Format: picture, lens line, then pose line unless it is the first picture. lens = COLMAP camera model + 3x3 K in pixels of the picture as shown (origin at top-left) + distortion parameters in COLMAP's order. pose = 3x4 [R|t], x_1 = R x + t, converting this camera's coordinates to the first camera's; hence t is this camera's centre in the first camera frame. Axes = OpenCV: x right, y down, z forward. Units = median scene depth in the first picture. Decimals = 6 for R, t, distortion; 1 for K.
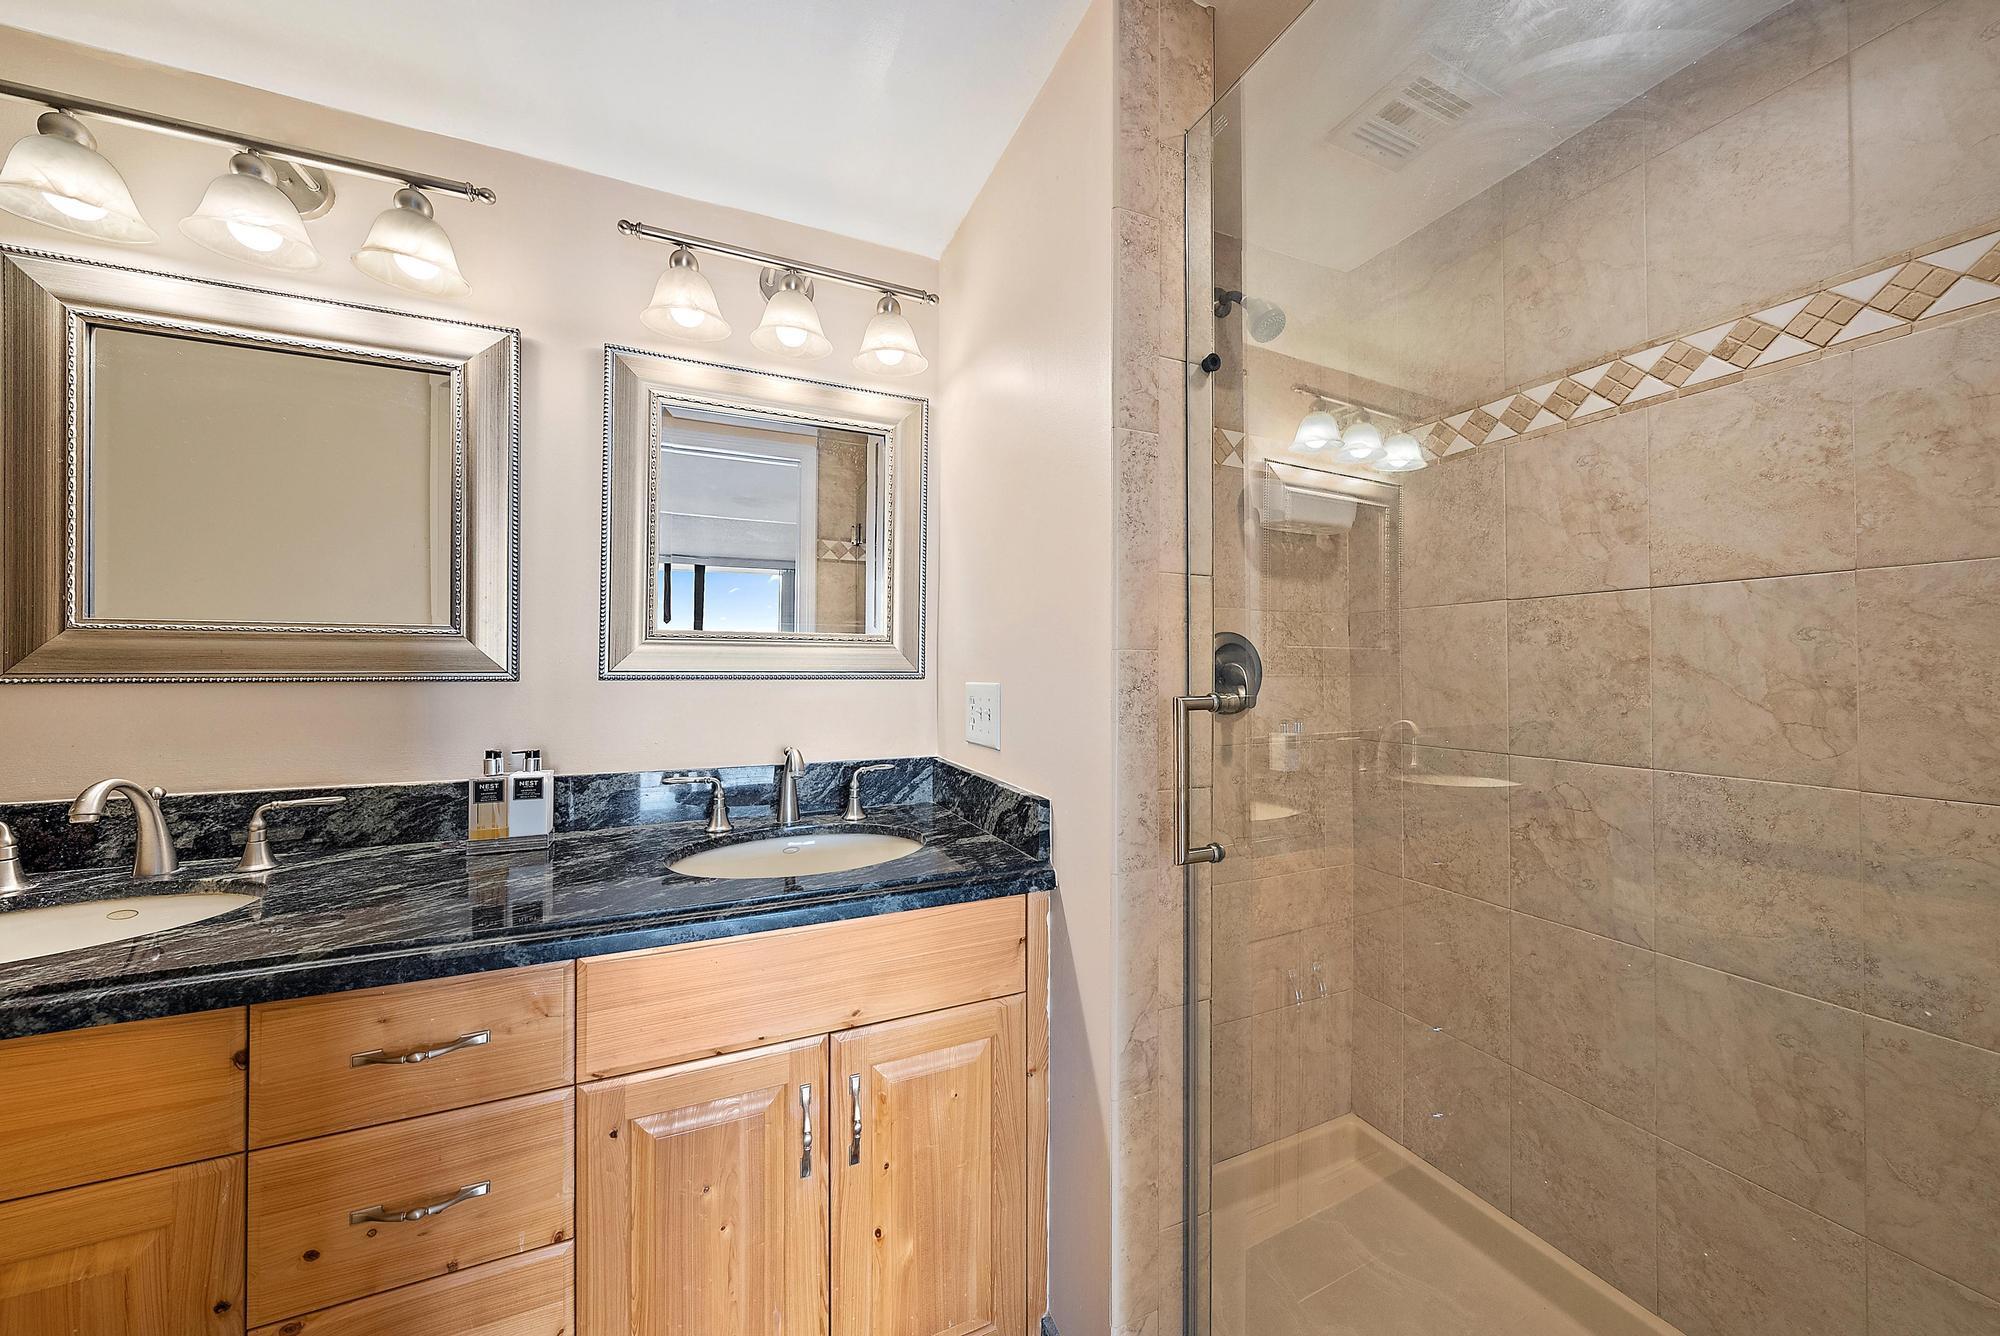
lens RADIAL K [[689.8, 0, 1000.0], [0, 689.8, 668.0], [0, 0, 1]] dist [-0.001052, -0.000089]
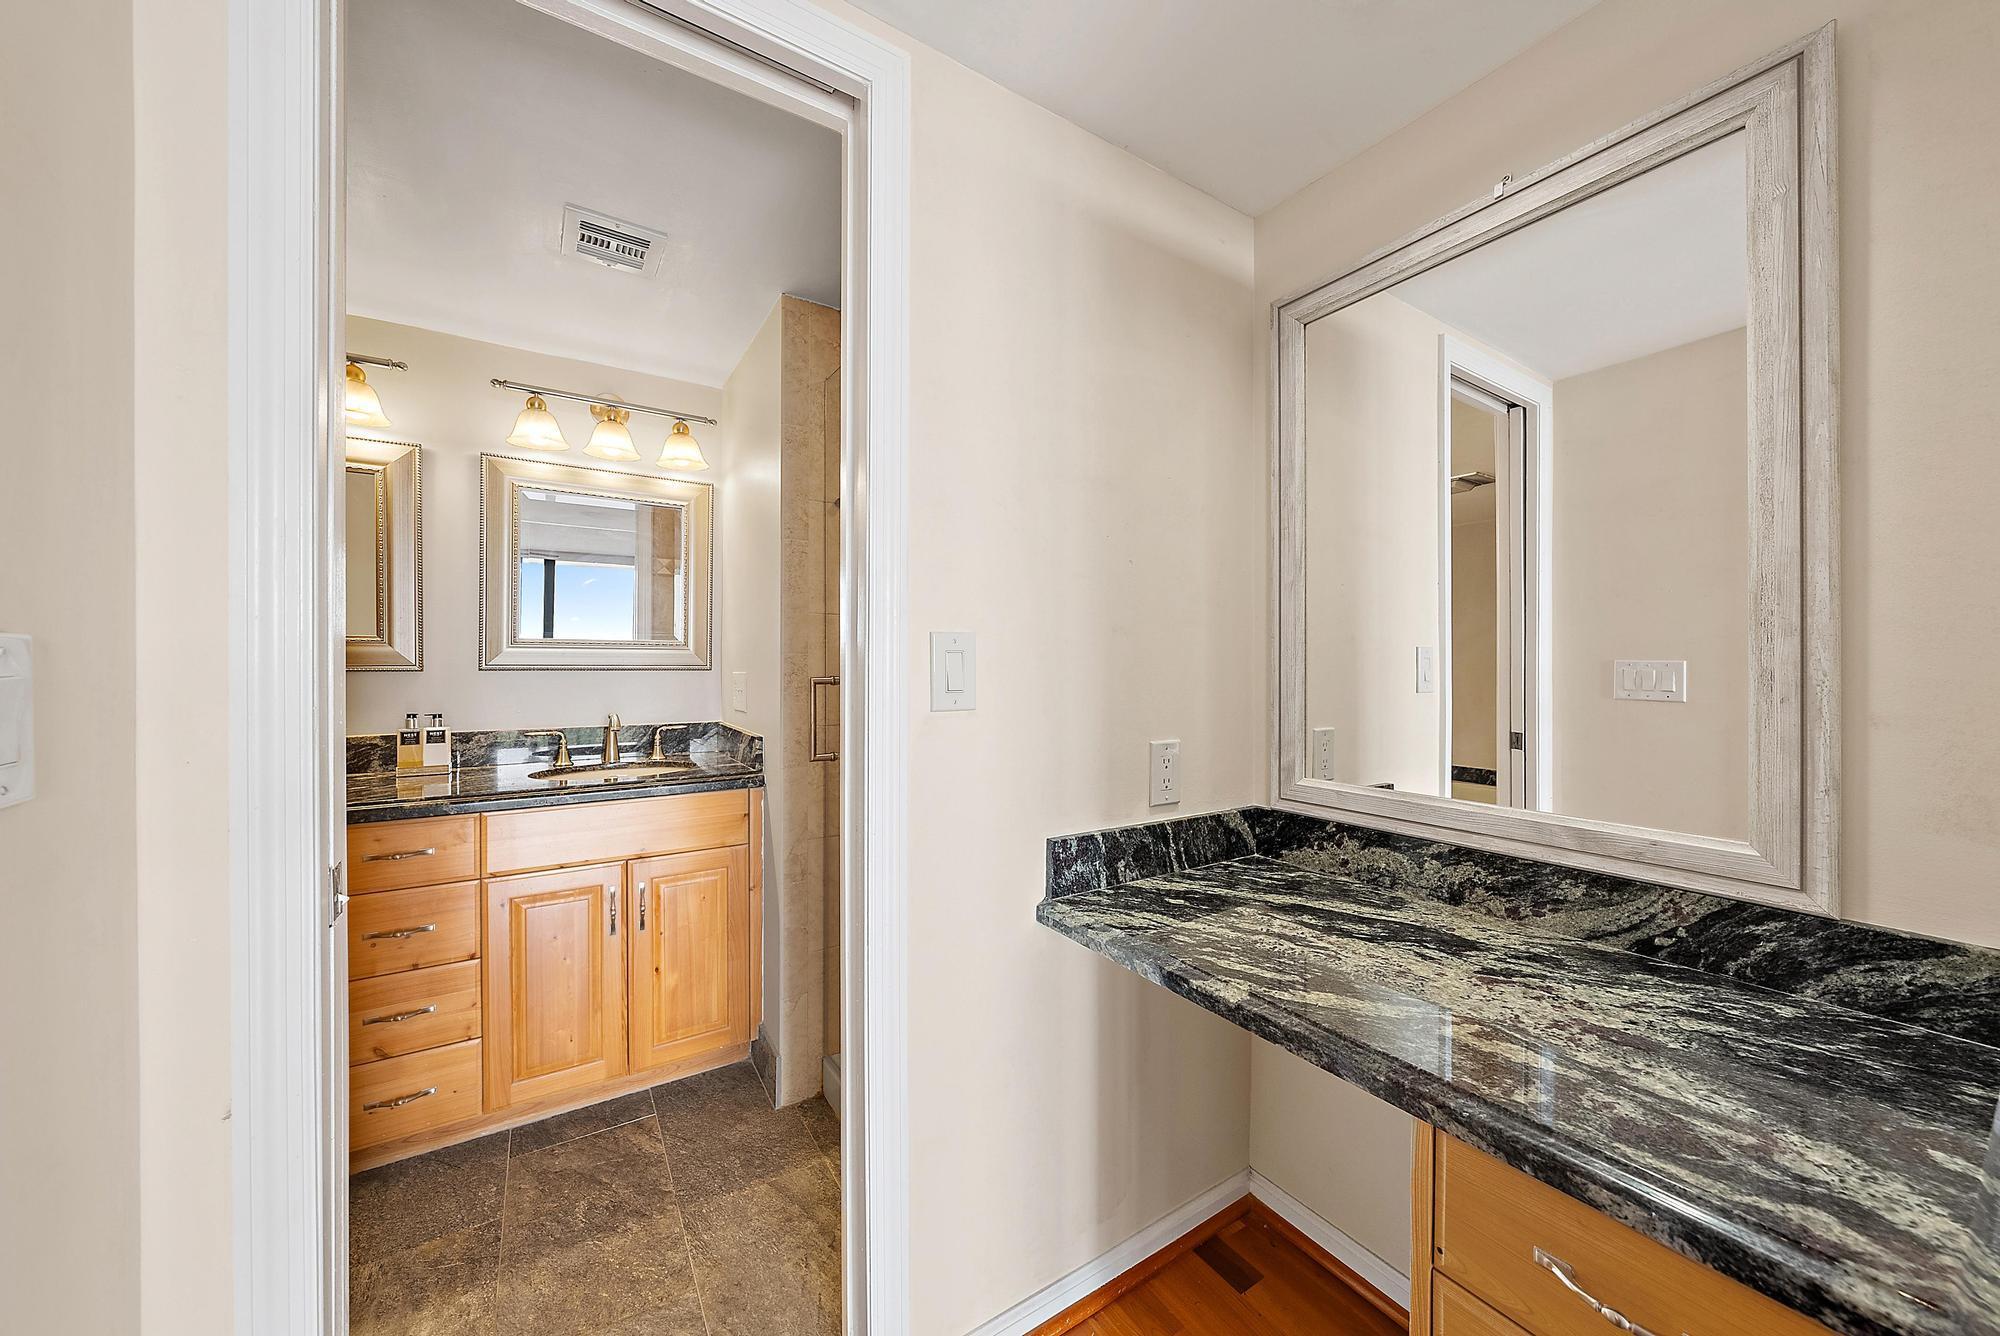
lens RADIAL K [[711.4, 0, 1000.2], [0, 711.4, 672.7], [0, 0, 1]] dist [0.000864, 0.000047]
pose [[0.988363, -0.001931, 0.152104, 0.359649], [0.000027, 0.999922, 0.012519, 0.002067], [-0.152116, -0.012369, 0.988285, -0.820810]]
